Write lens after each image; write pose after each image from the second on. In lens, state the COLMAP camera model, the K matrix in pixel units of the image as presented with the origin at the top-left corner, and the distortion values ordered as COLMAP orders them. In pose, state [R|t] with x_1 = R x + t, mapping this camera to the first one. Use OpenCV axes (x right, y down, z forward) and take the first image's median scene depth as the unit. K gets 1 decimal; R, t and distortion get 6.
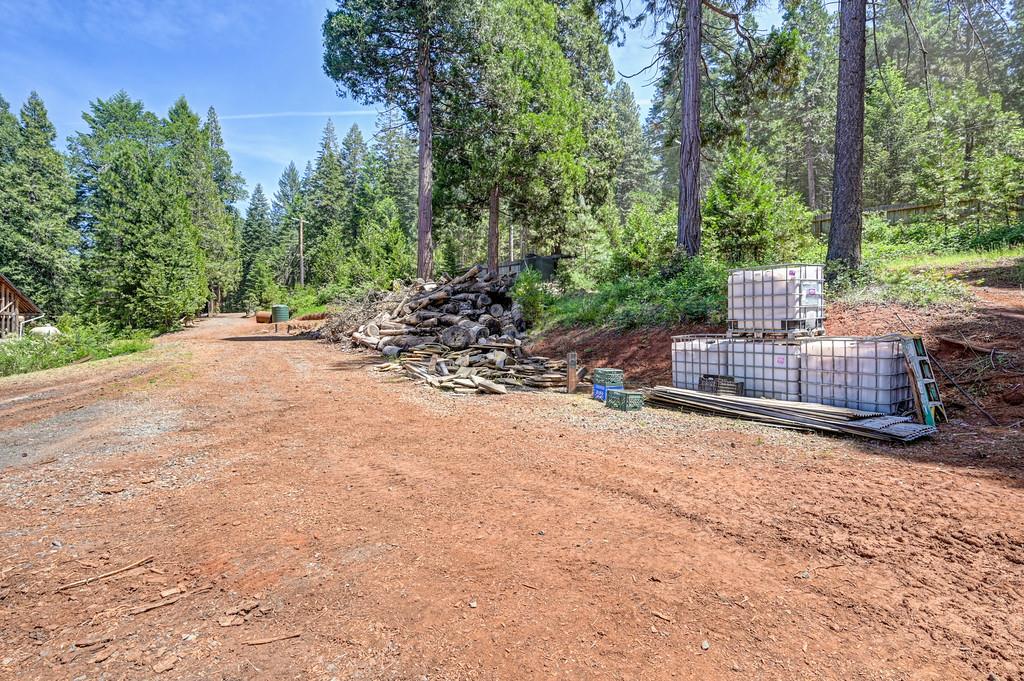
lens RADIAL K [[495.9, 0, 512.1], [0, 495.9, 340.0], [0, 0, 1]] dist [0.000335, -0.001299]
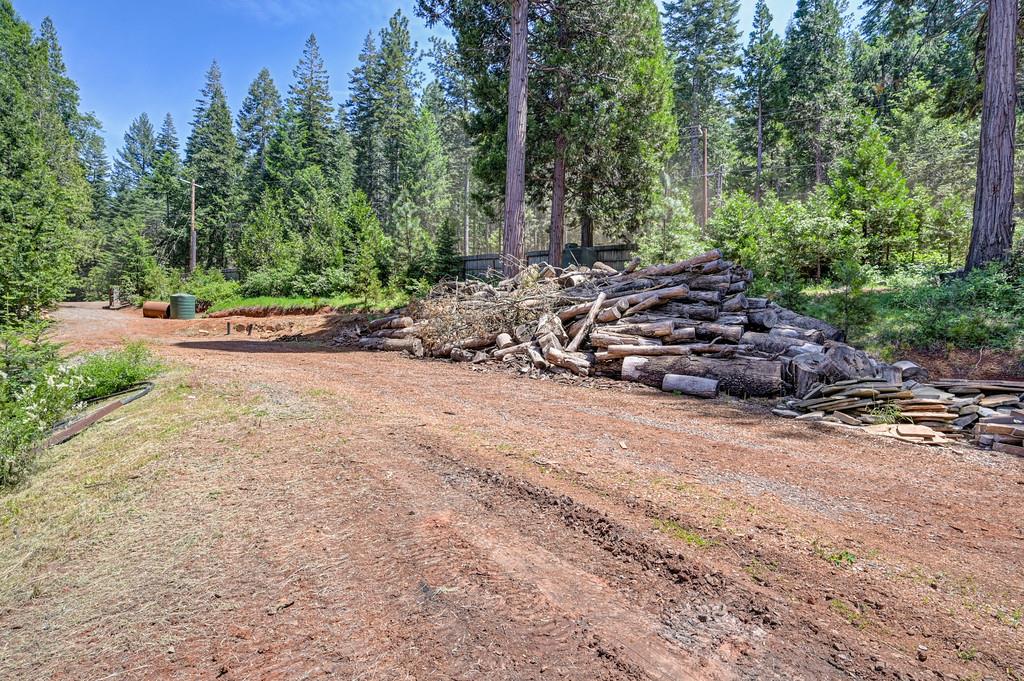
lens RADIAL K [[516.0, 0, 510.2], [0, 516.0, 339.3], [0, 0, 1]] dist [0.001343, -0.000148]
pose [[0.969048, 0.016454, 0.246325, -0.142764], [-0.015905, 0.999865, -0.004218, -0.006107], [-0.246361, 0.000169, 0.969178, 0.109219]]
